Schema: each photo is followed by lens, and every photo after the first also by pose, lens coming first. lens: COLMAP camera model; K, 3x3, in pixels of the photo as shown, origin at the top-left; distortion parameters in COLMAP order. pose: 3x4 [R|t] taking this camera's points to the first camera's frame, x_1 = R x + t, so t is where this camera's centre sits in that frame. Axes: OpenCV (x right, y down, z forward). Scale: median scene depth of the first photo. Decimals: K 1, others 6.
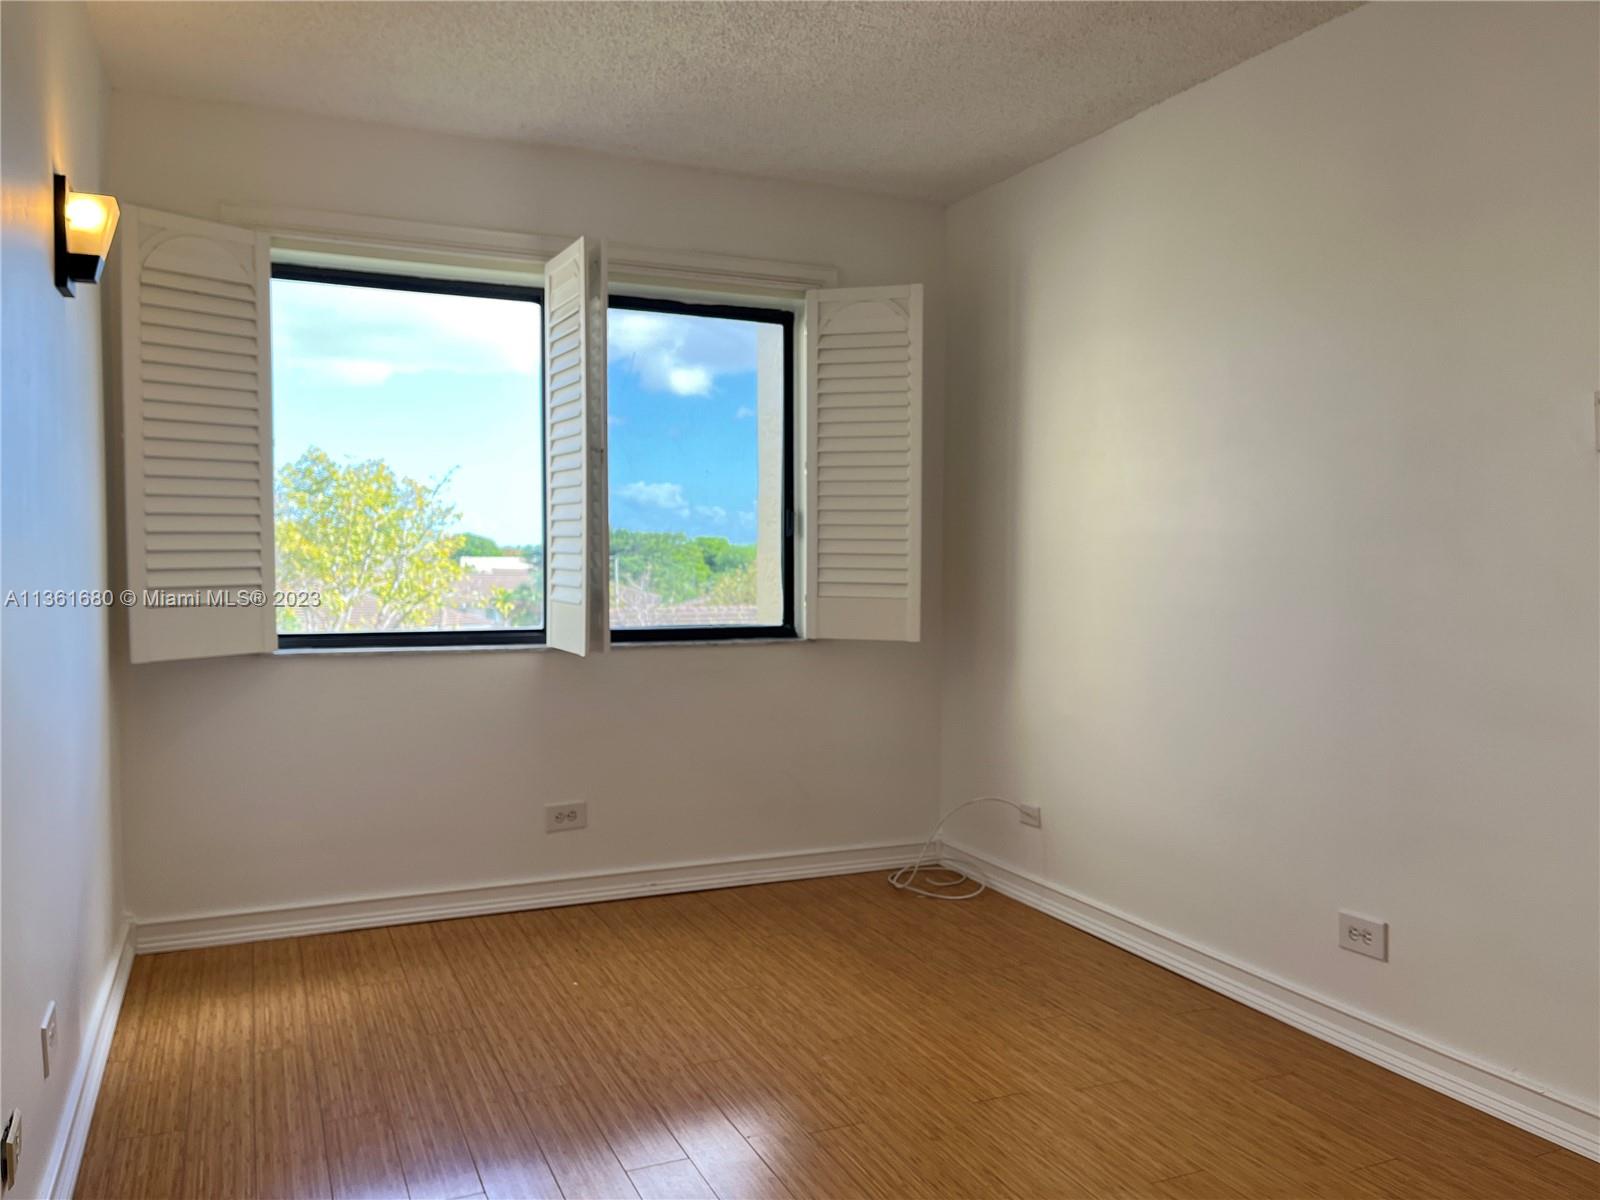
lens RADIAL K [[1212.7, 0, 799.2], [0, 1212.7, 609.5], [0, 0, 1]] dist [0.083195, -0.096151]
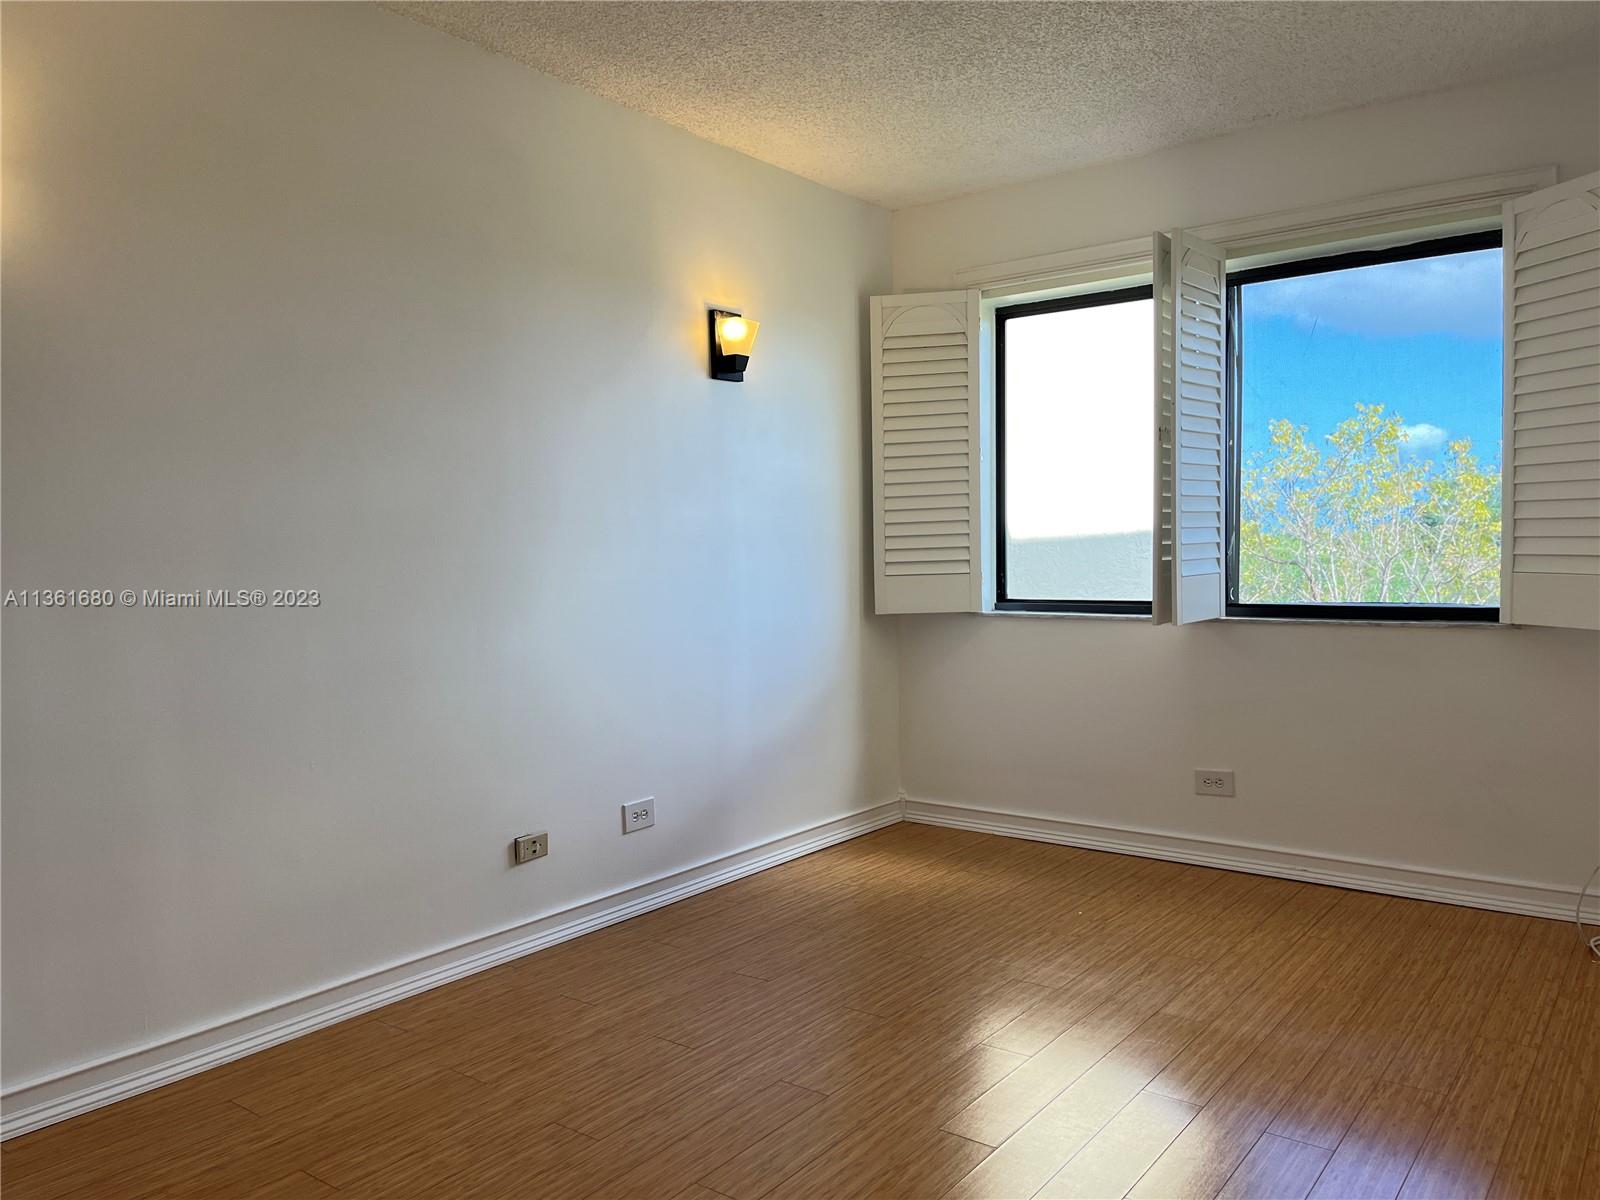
lens RADIAL K [[1212.7, 0, 799.2], [0, 1212.7, 609.5], [0, 0, 1]] dist [0.083195, -0.096151]
pose [[0.493728, 0.034924, -0.868915, 0.582414], [-0.018075, 0.999390, 0.029897, -0.002330], [0.869429, 0.000945, 0.494058, 0.192839]]
